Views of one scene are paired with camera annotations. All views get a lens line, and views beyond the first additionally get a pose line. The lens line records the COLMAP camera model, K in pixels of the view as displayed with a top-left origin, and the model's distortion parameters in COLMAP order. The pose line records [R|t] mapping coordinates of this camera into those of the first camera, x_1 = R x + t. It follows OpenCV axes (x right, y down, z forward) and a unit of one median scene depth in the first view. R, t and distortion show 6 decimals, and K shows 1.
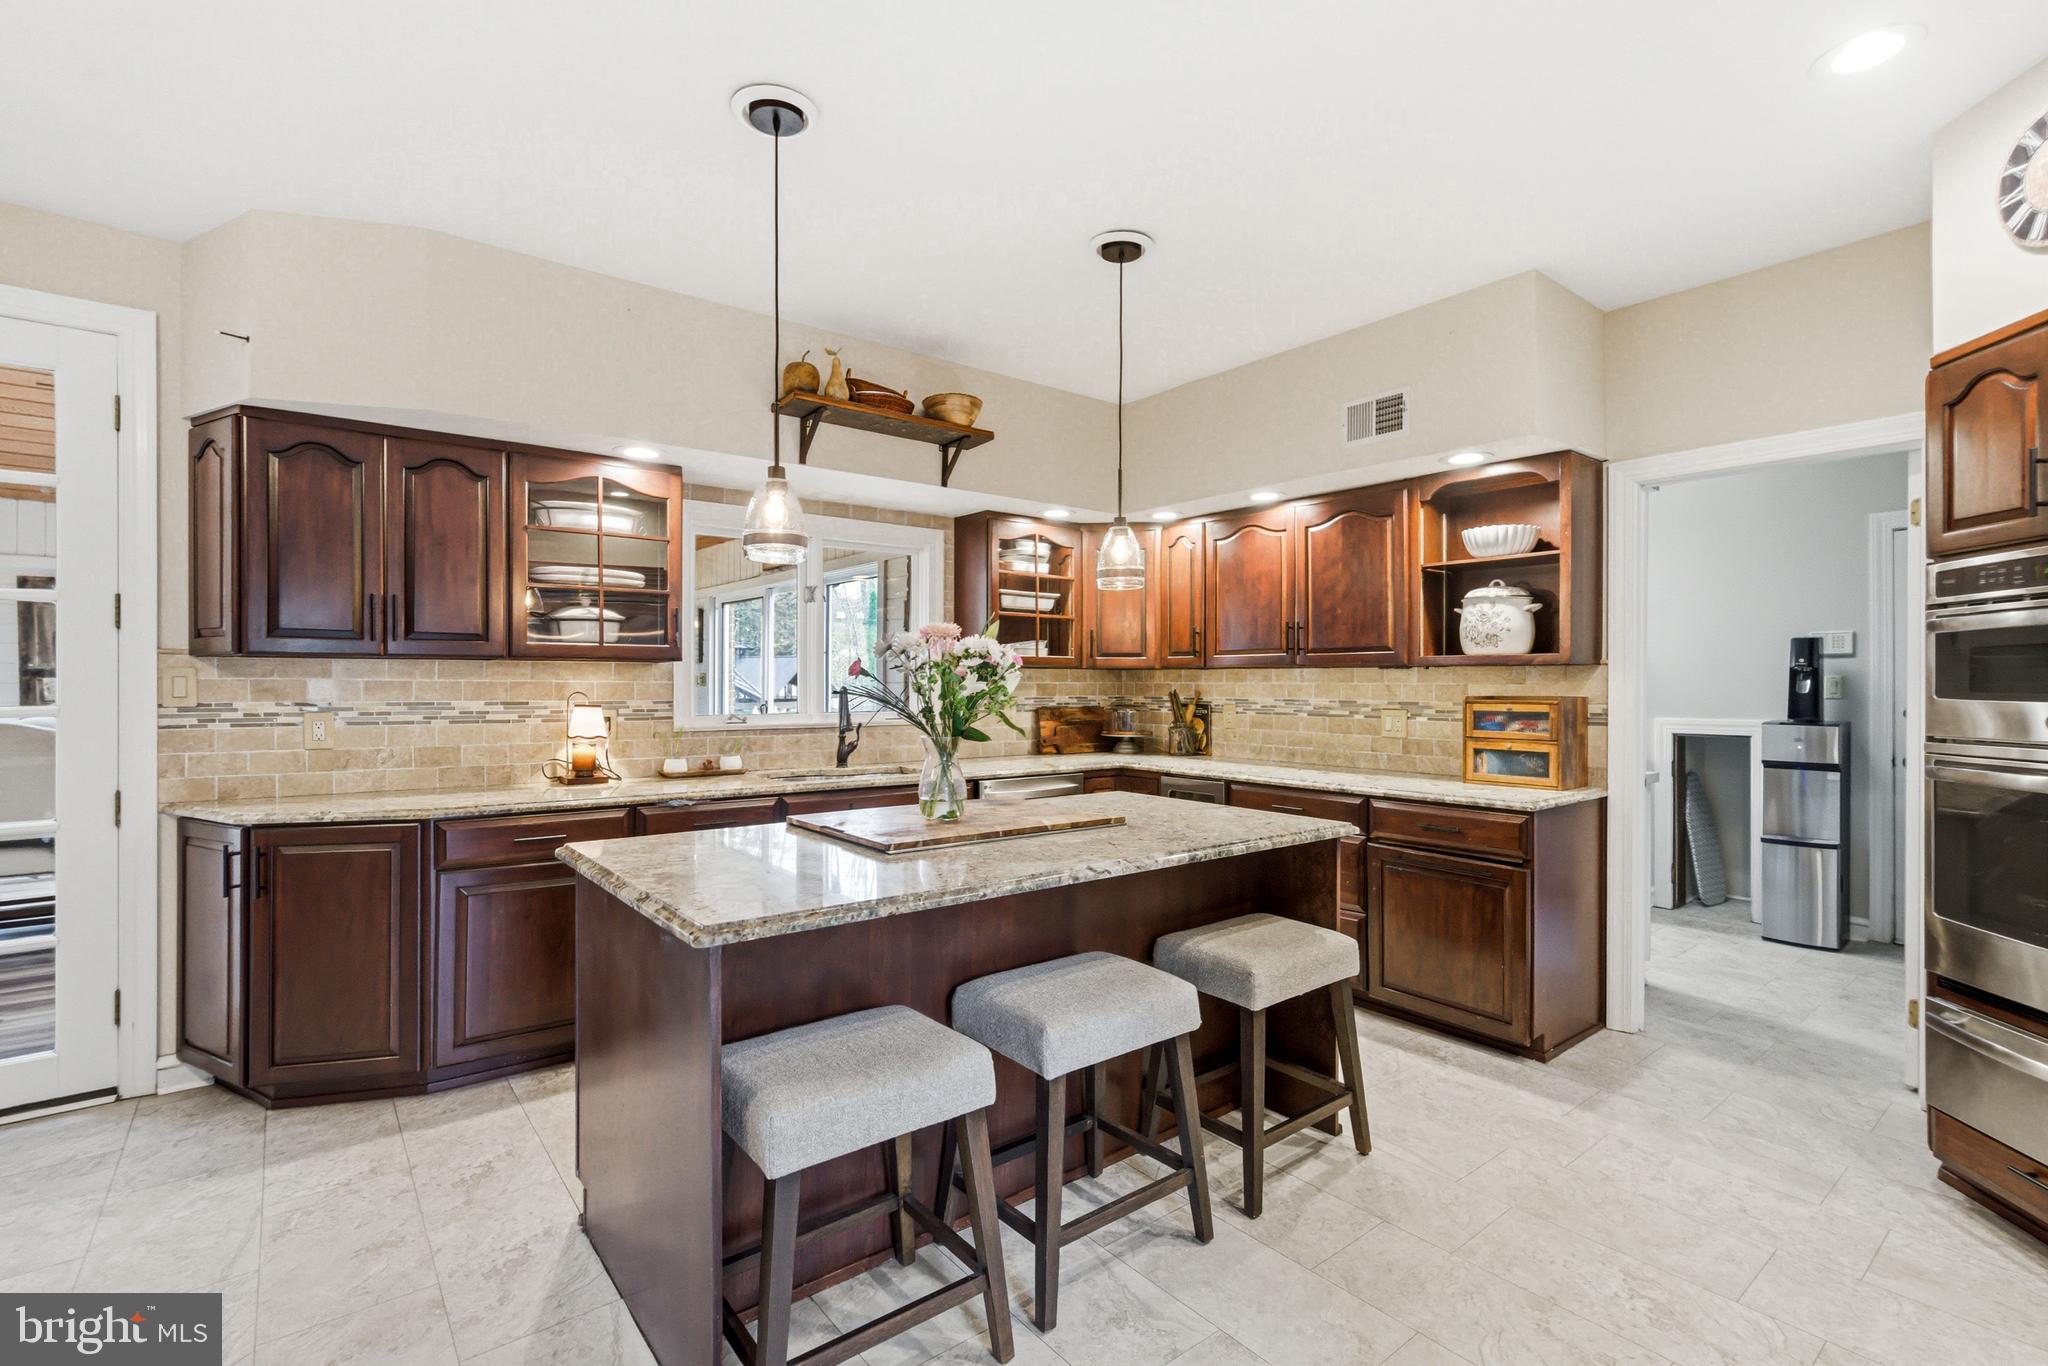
lens RADIAL K [[948.5, 0, 1024.2], [0, 948.5, 682.9], [0, 0, 1]] dist [0.003529, 0.000019]
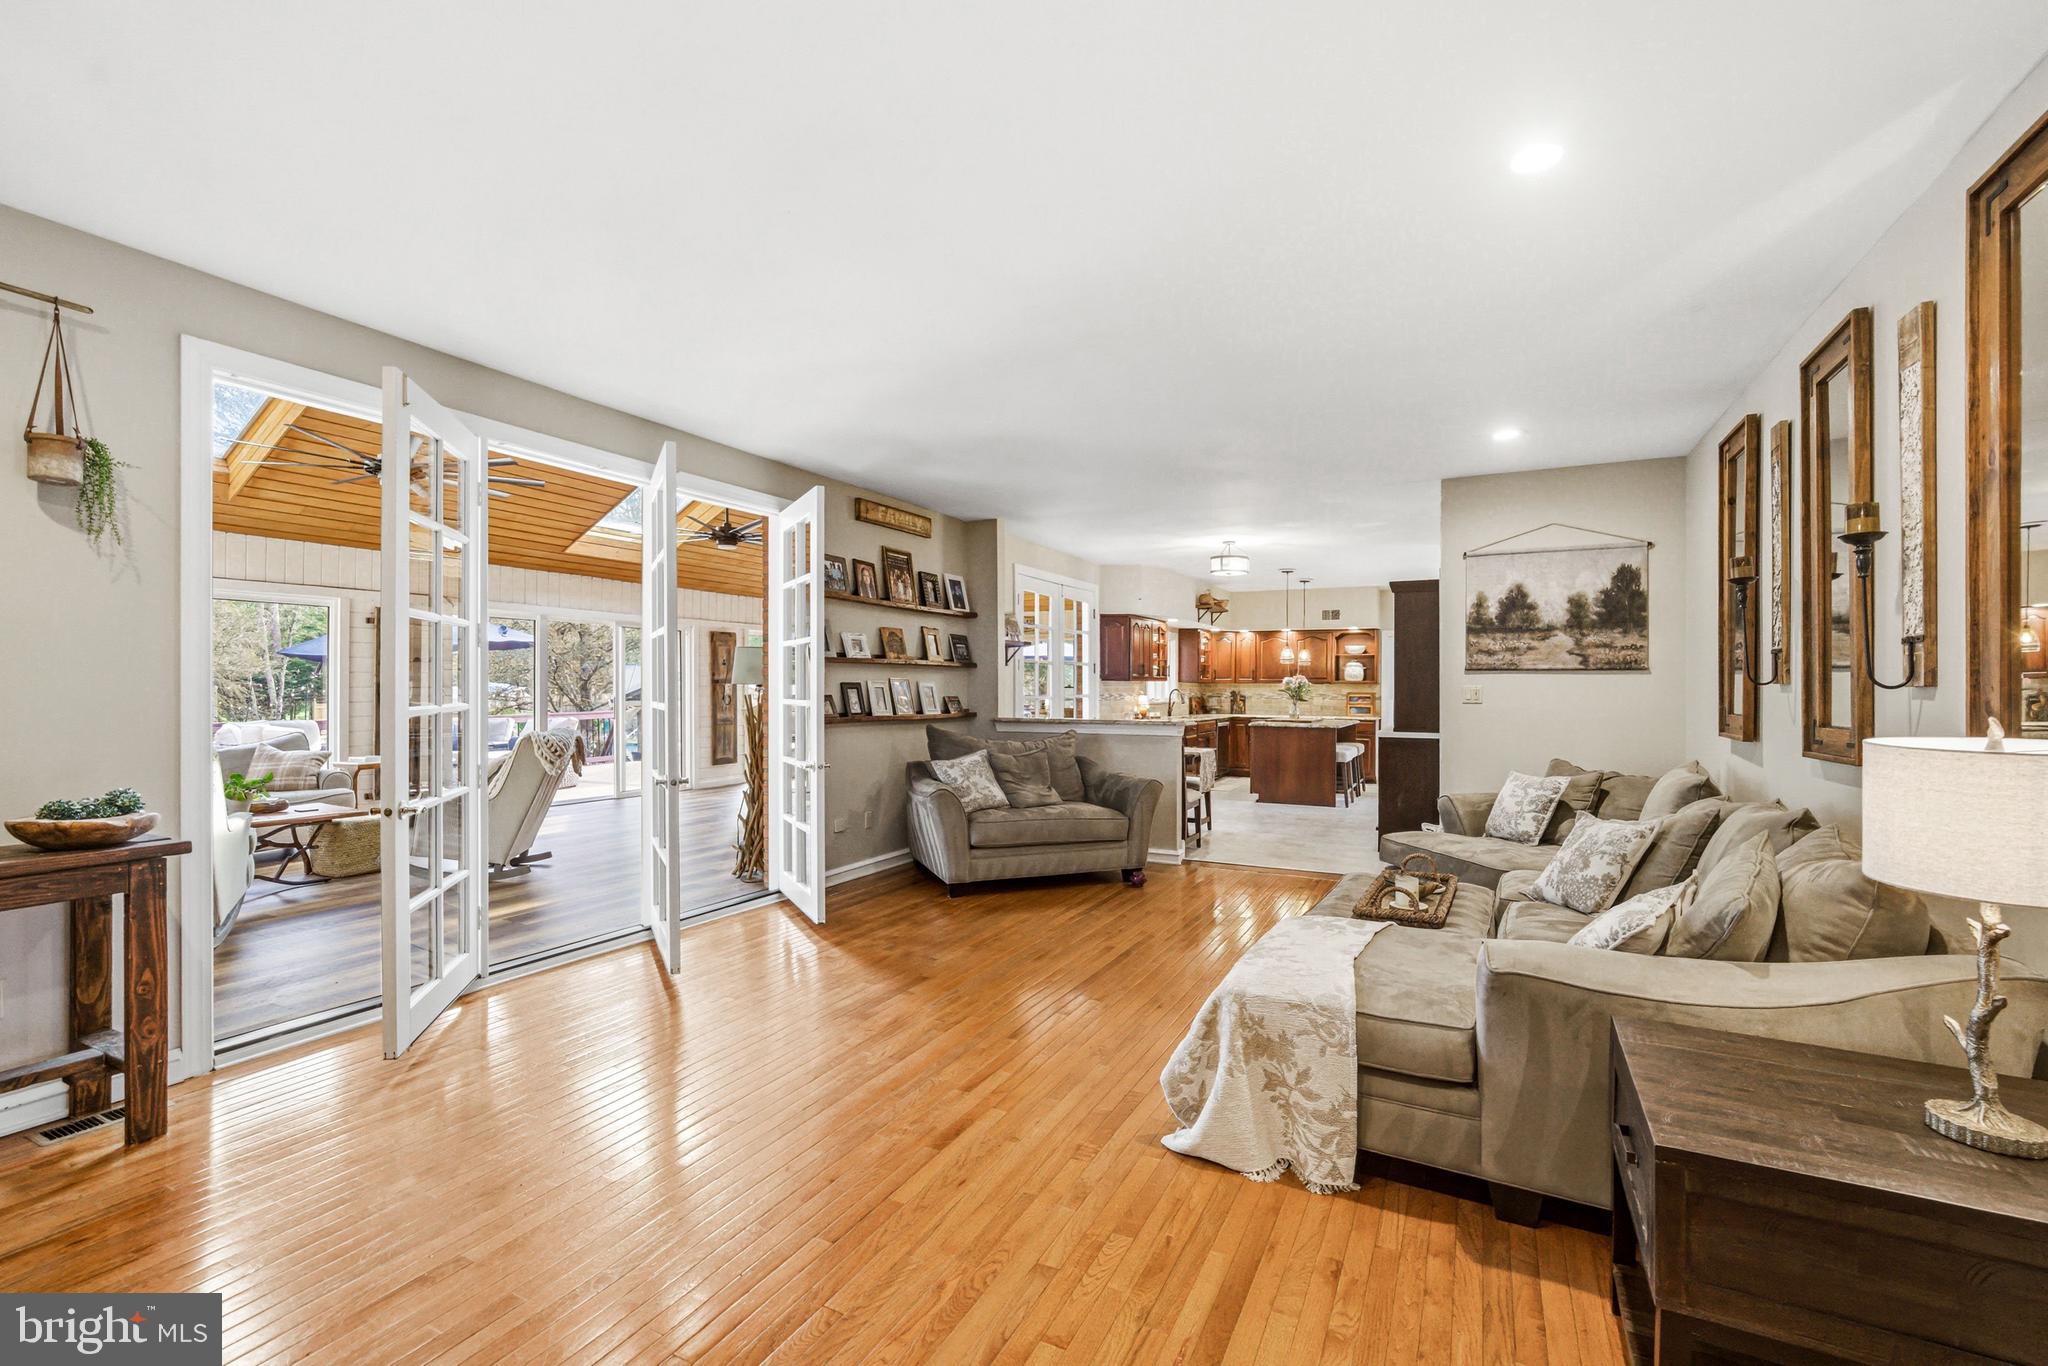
lens RADIAL K [[948.5, 0, 1020.2], [0, 948.5, 683.3], [0, 0, 1]] dist [0.003529, 0.000019]
pose [[0.900159, 0.002089, 0.435556, -2.216619], [-0.001728, 0.999998, -0.001224, -0.013580], [-0.435557, 0.000350, 0.900161, -1.696541]]
